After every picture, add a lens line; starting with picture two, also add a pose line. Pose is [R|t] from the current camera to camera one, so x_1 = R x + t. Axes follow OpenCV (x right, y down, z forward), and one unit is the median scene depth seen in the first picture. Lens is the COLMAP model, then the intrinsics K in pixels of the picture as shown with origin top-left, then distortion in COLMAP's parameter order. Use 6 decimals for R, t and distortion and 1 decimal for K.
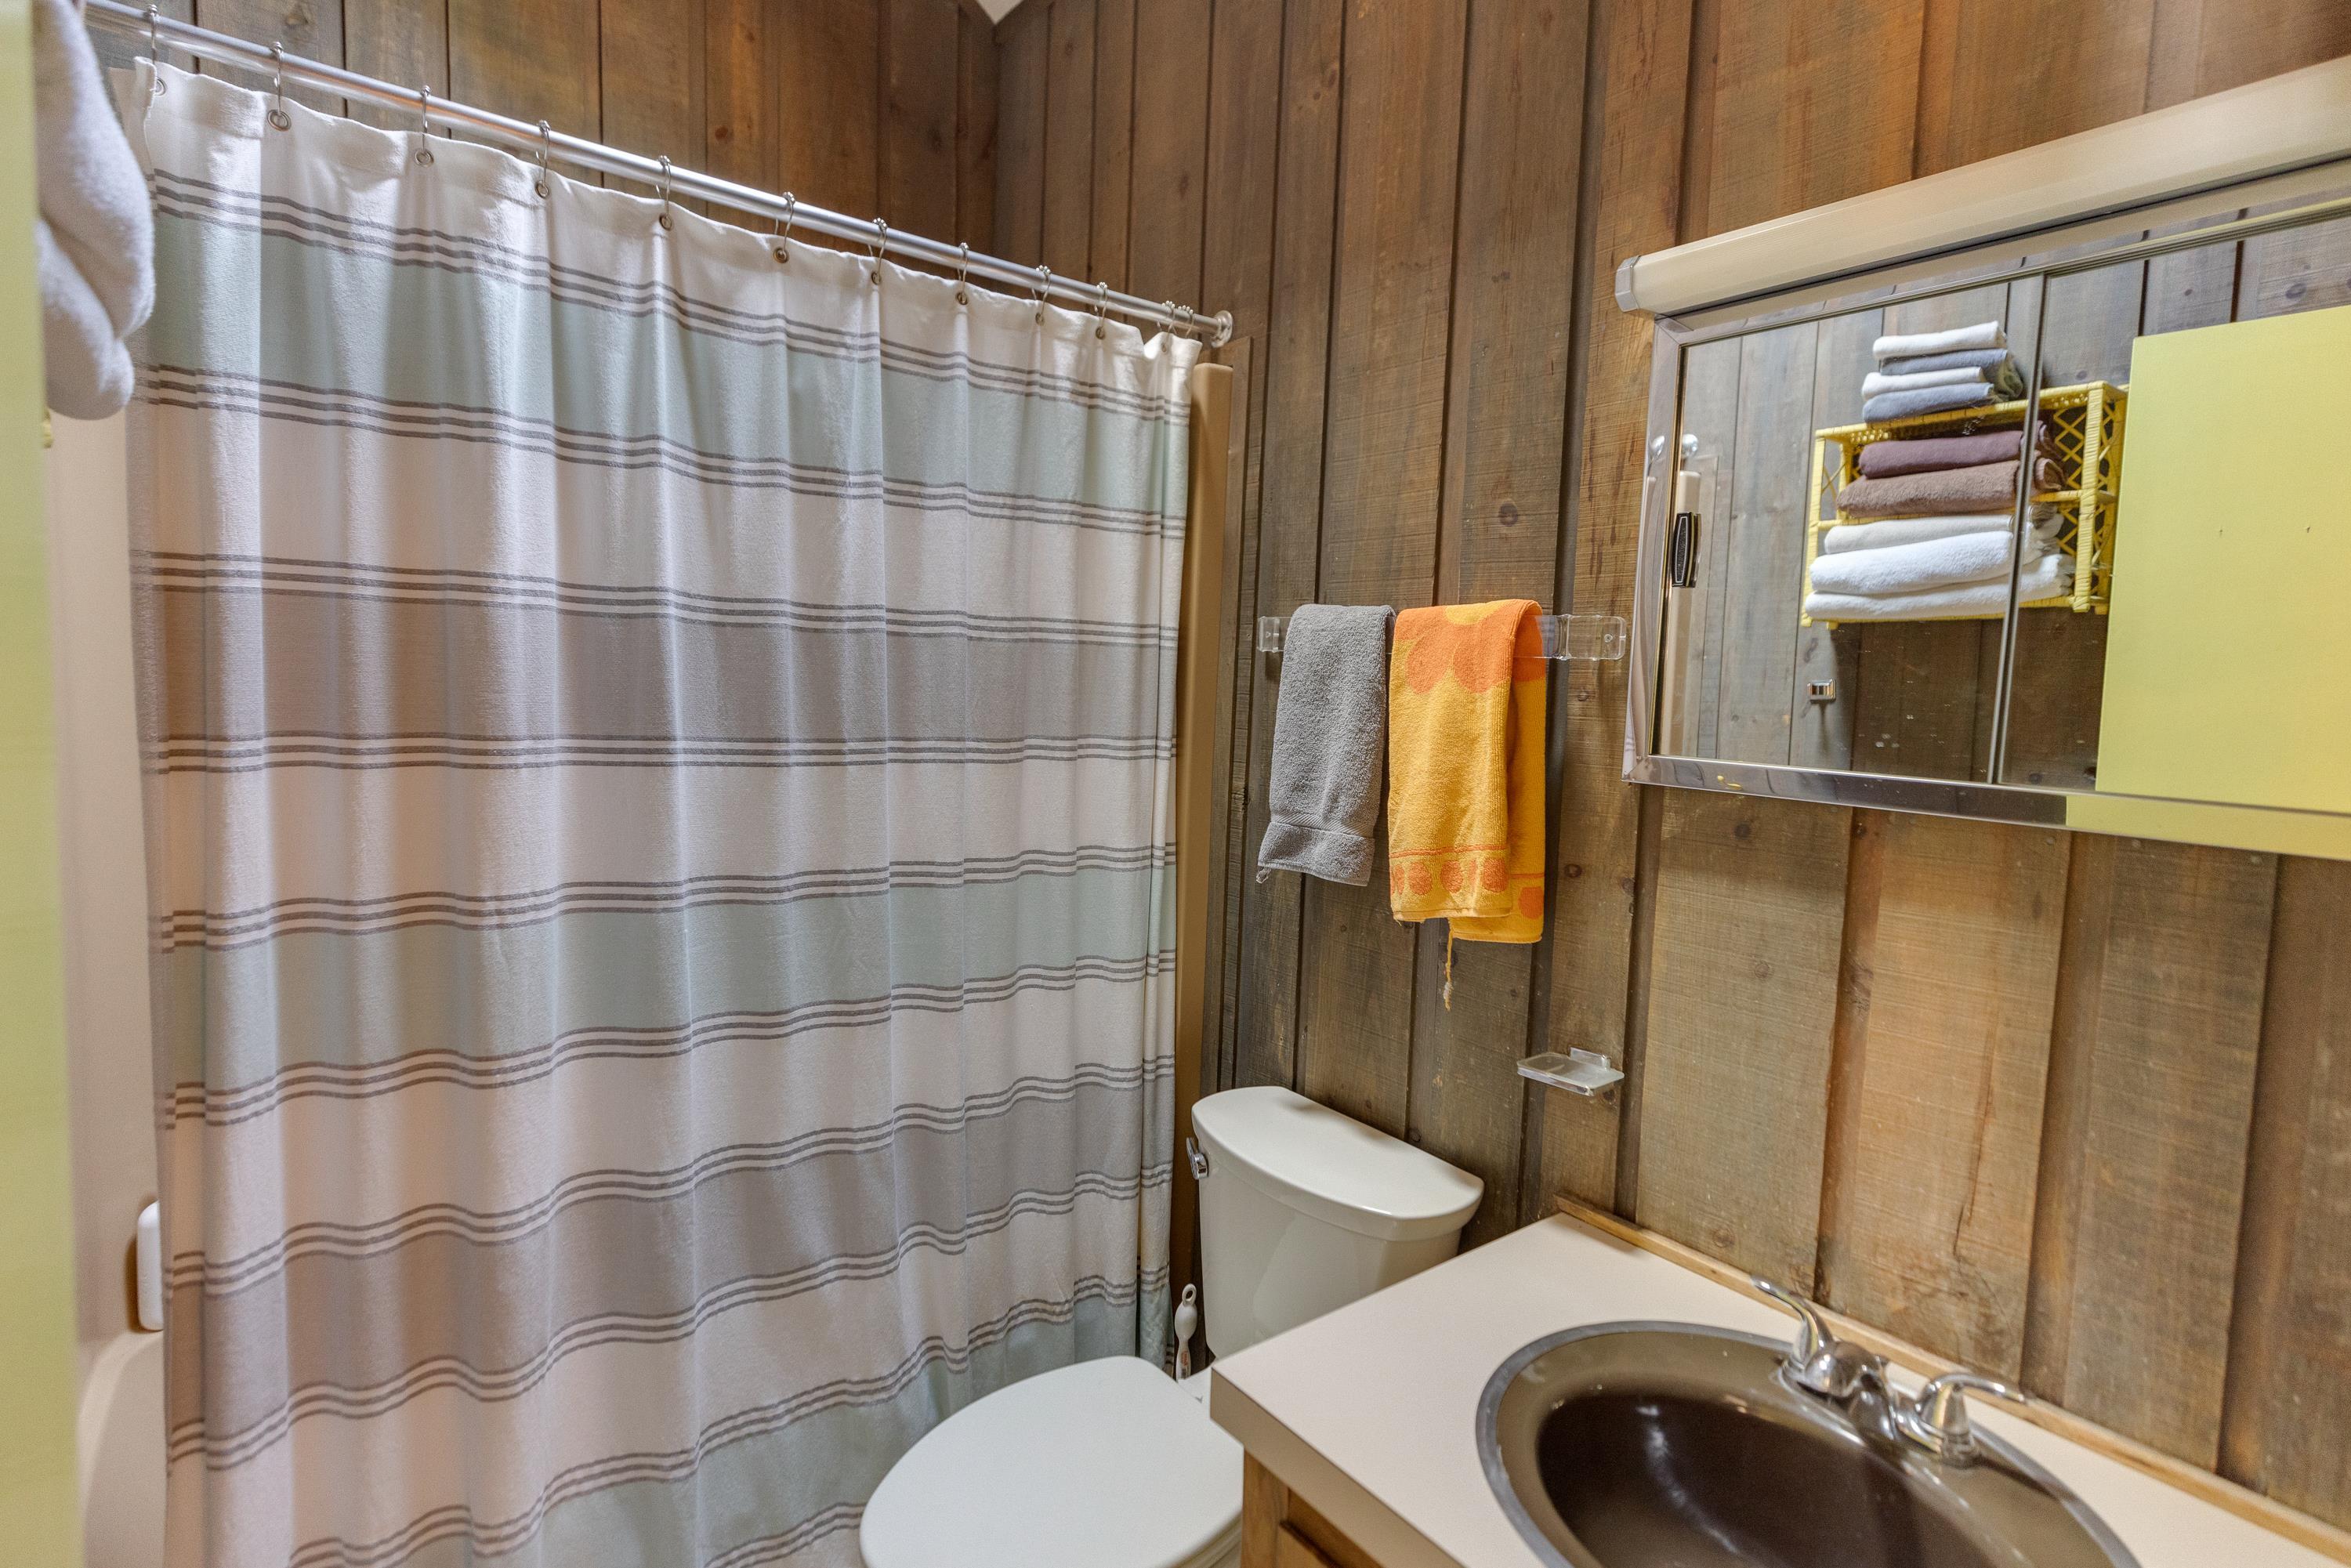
lens RADIAL K [[1103.4, 0, 1176.8], [0, 1103.4, 783.1], [0, 0, 1]] dist [0.003914, 0.000256]
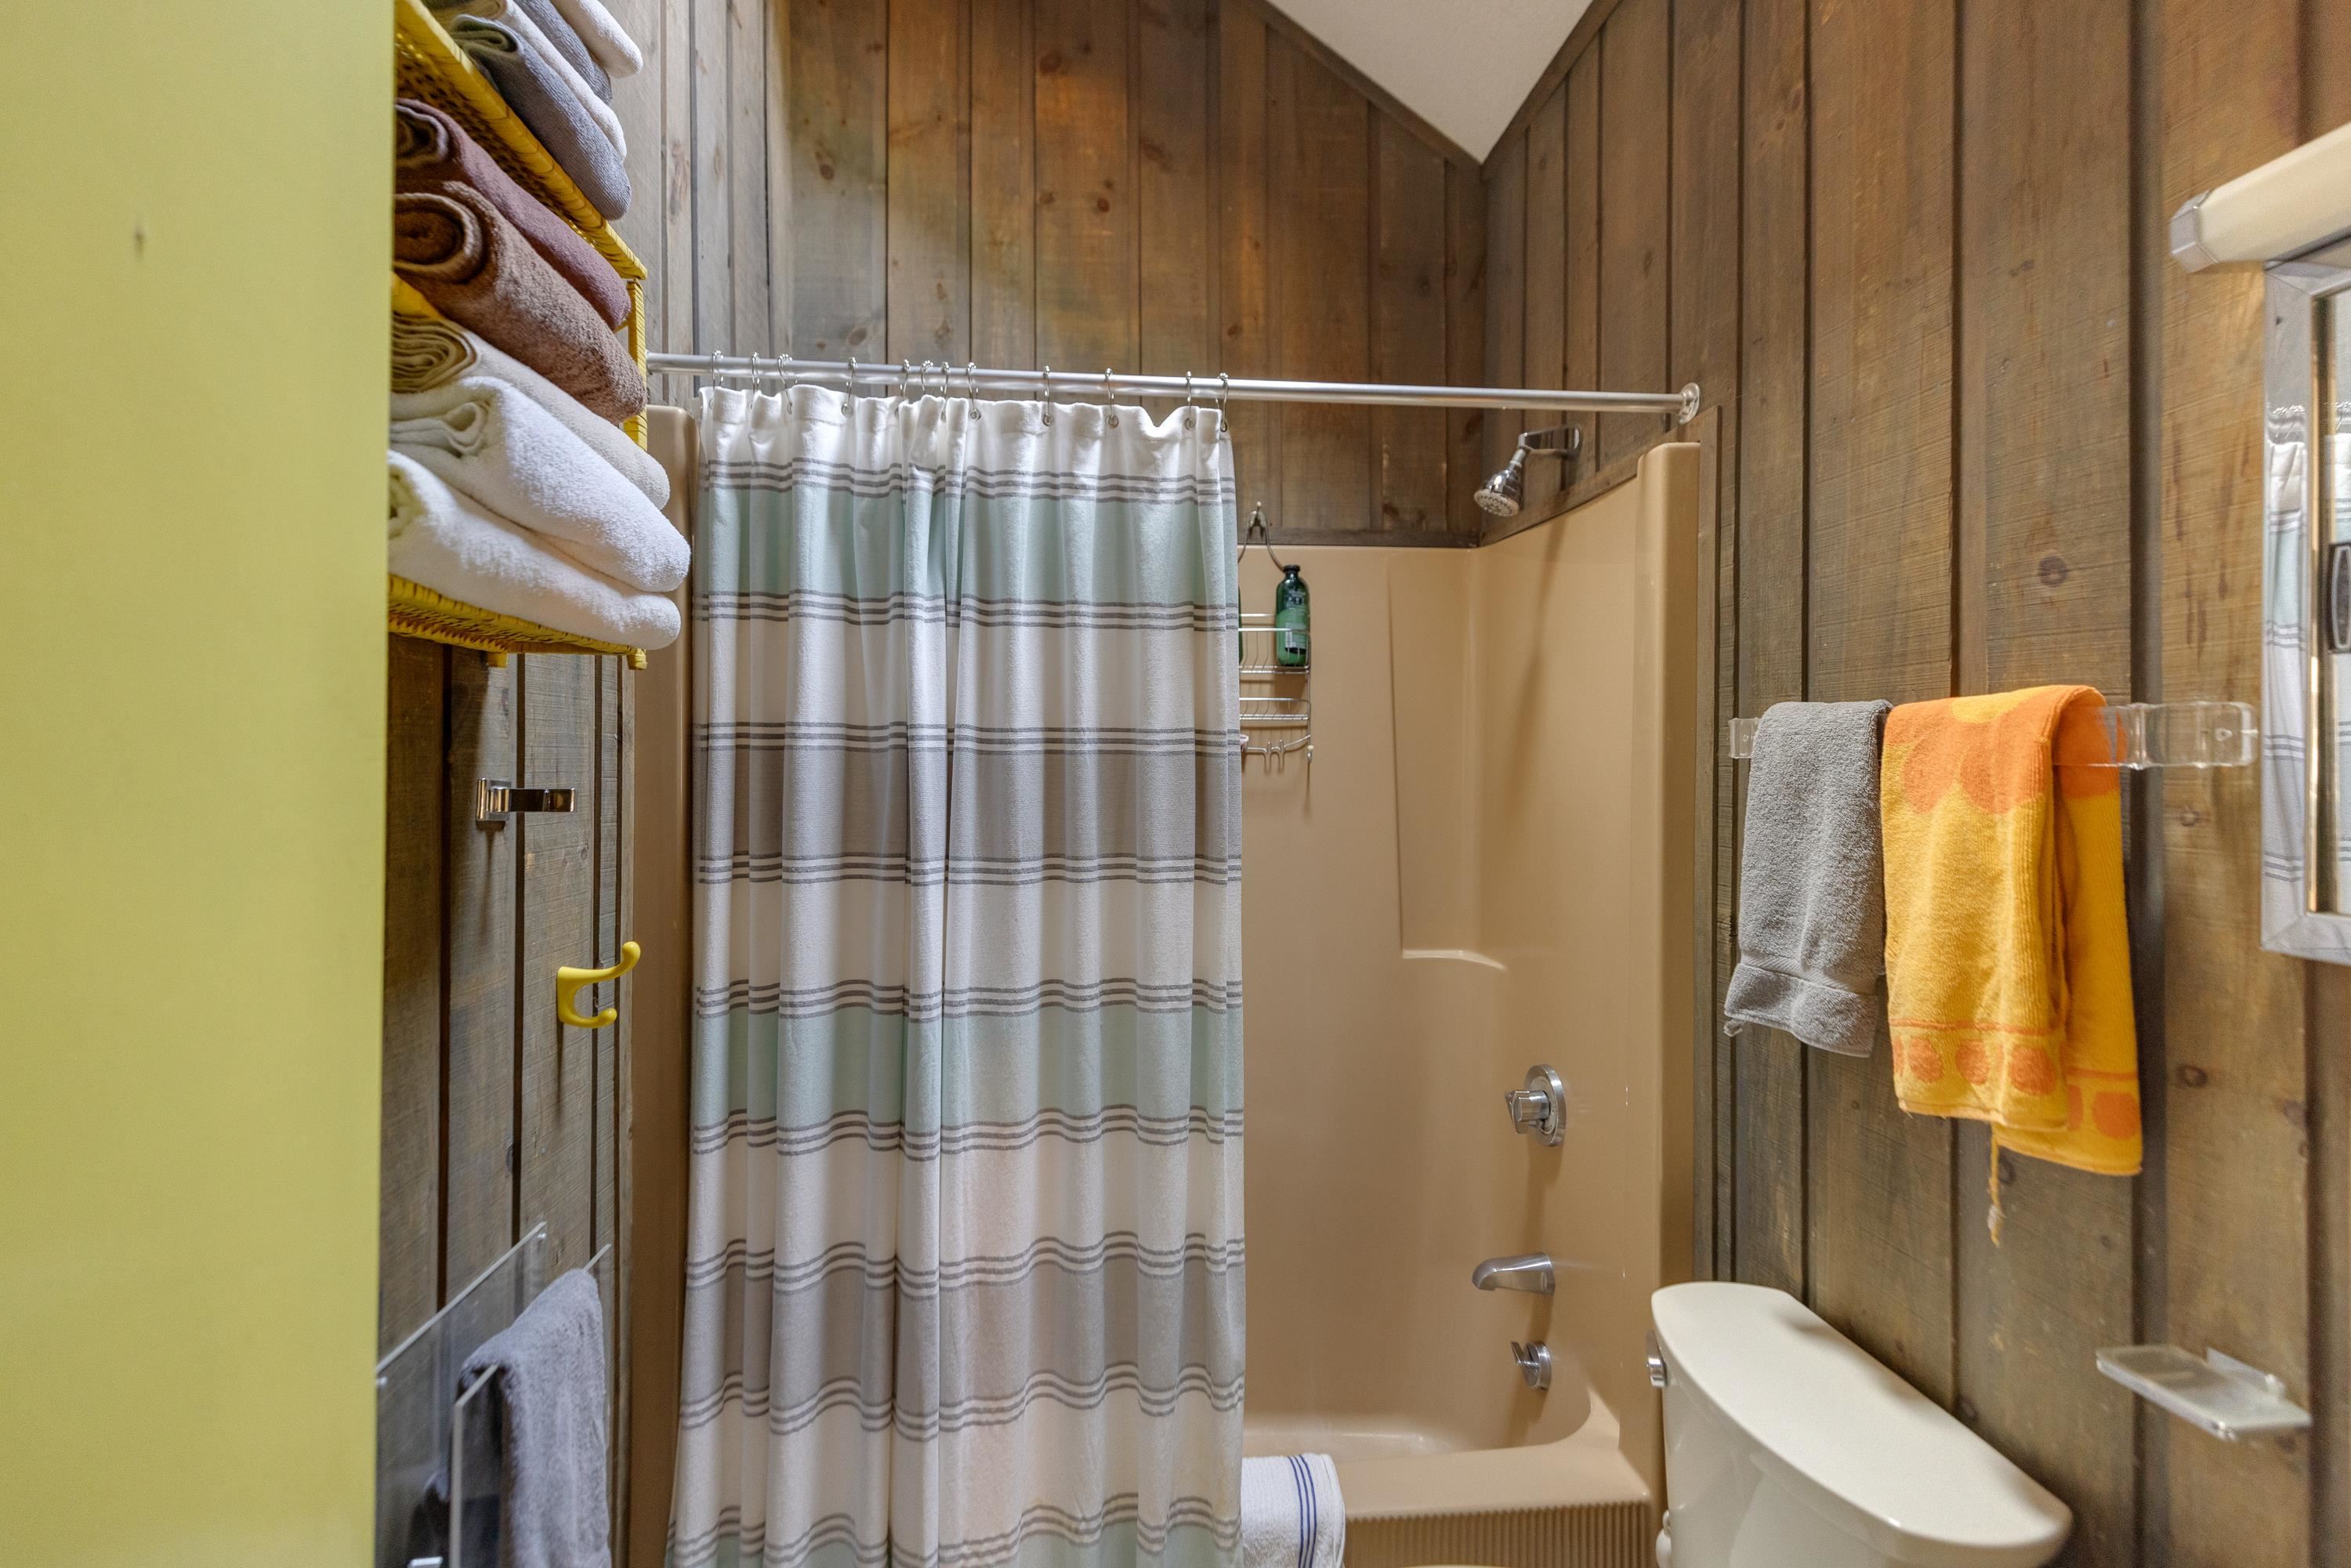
lens RADIAL K [[1042.9, 0, 1172.1], [0, 1042.9, 775.2], [0, 0, 1]] dist [0.004653, -0.000611]
pose [[0.856013, -0.027109, -0.516243, 0.138331], [-0.021901, 0.995826, -0.088607, -0.028818], [0.516490, 0.087155, 0.851846, 0.099346]]
